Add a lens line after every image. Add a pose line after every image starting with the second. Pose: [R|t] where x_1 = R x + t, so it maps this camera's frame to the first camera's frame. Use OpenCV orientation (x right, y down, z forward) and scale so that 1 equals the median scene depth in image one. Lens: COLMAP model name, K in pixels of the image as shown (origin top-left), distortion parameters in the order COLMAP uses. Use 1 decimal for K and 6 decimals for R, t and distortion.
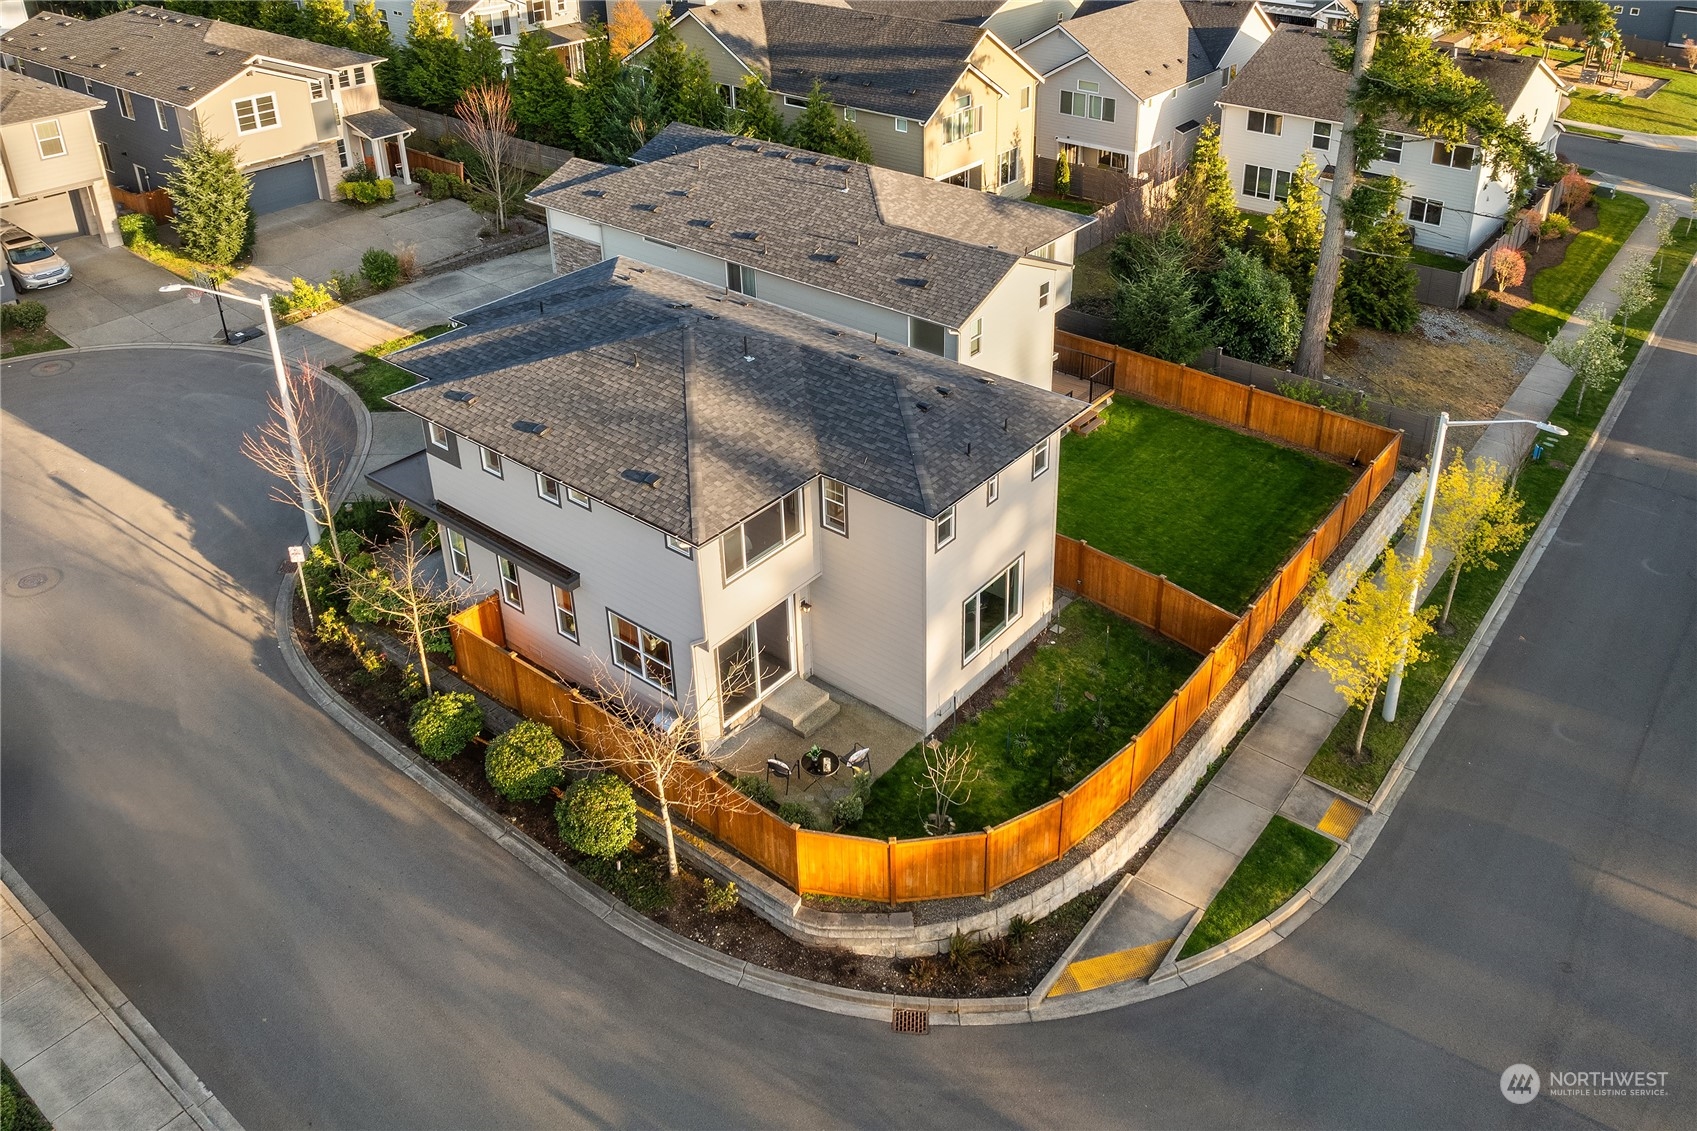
lens RADIAL K [[1211.7, 0, 848.5], [0, 1211.7, 565.5], [0, 0, 1]] dist [-0.037365, -0.003298]
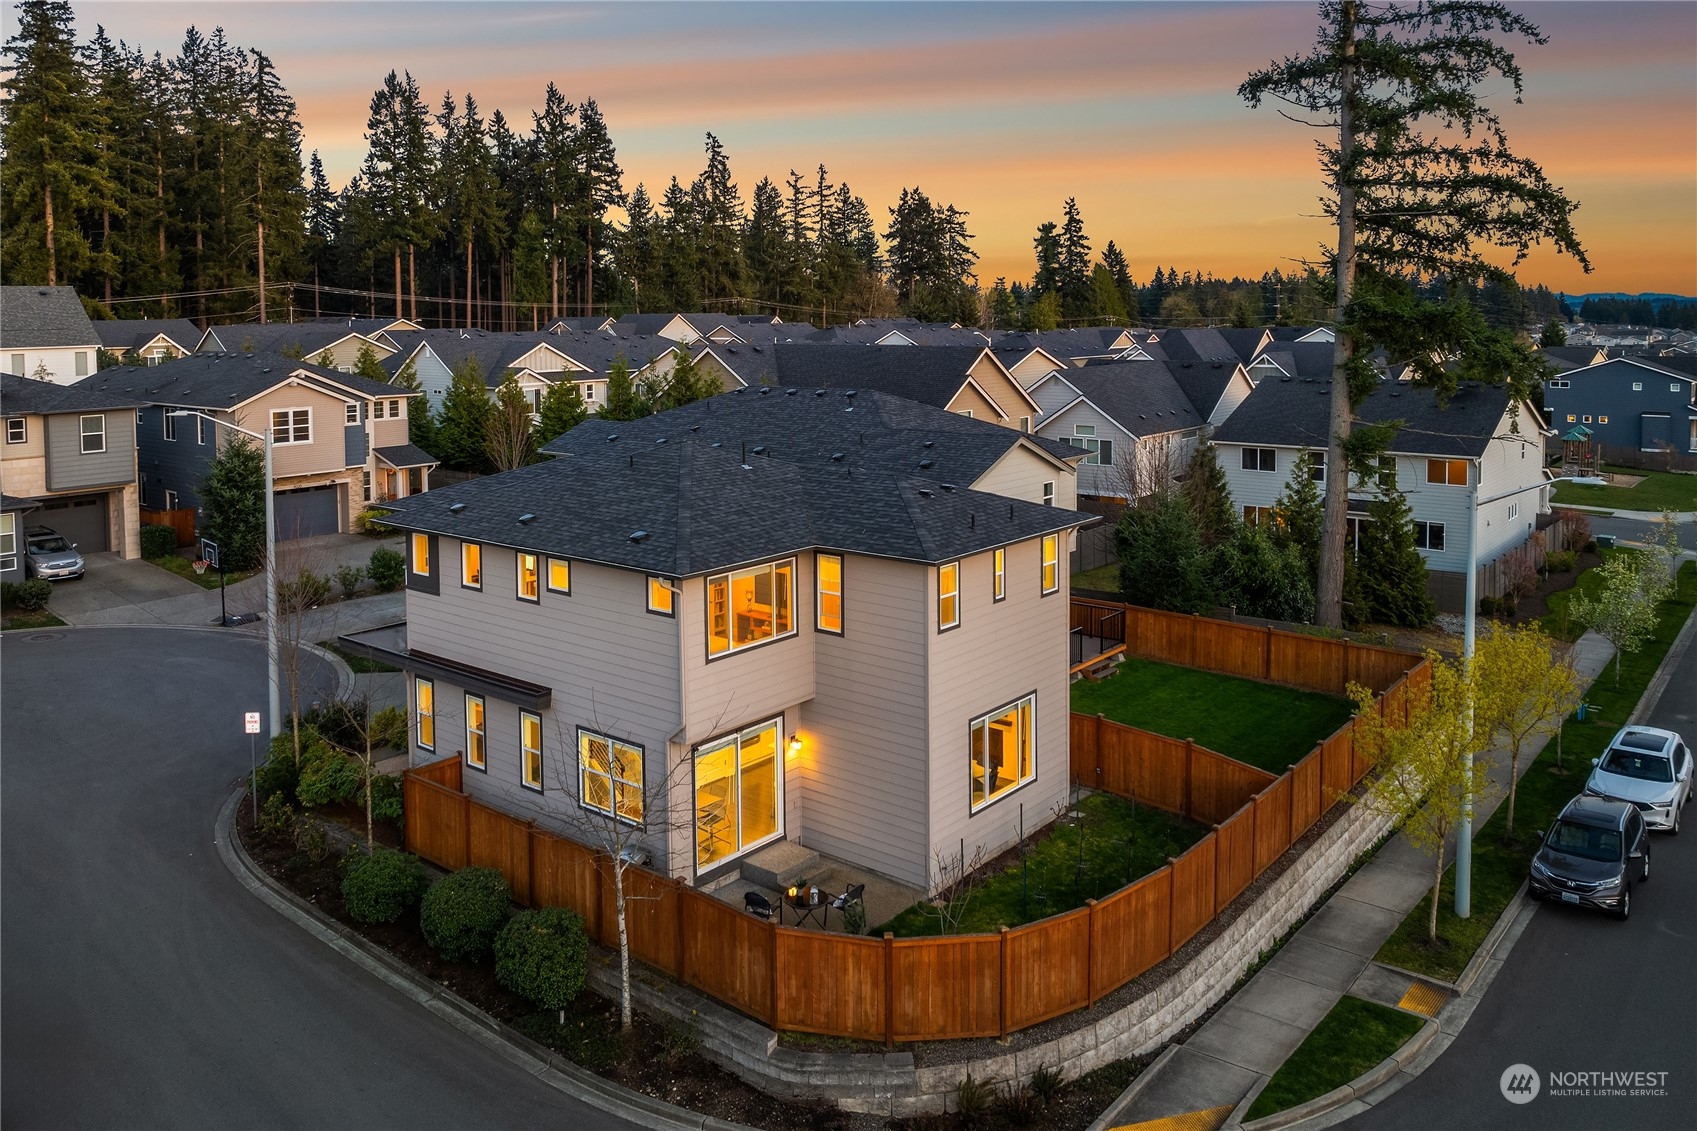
lens RADIAL K [[1240.1, 0, 829.2], [0, 1240.1, 568.0], [0, 0, 1]] dist [-0.043310, -0.002143]
pose [[0.999580, 0.018088, -0.022638, 0.007834], [-0.024946, 0.934649, -0.354695, 0.232623], [0.014743, 0.355111, 0.934708, 0.085838]]
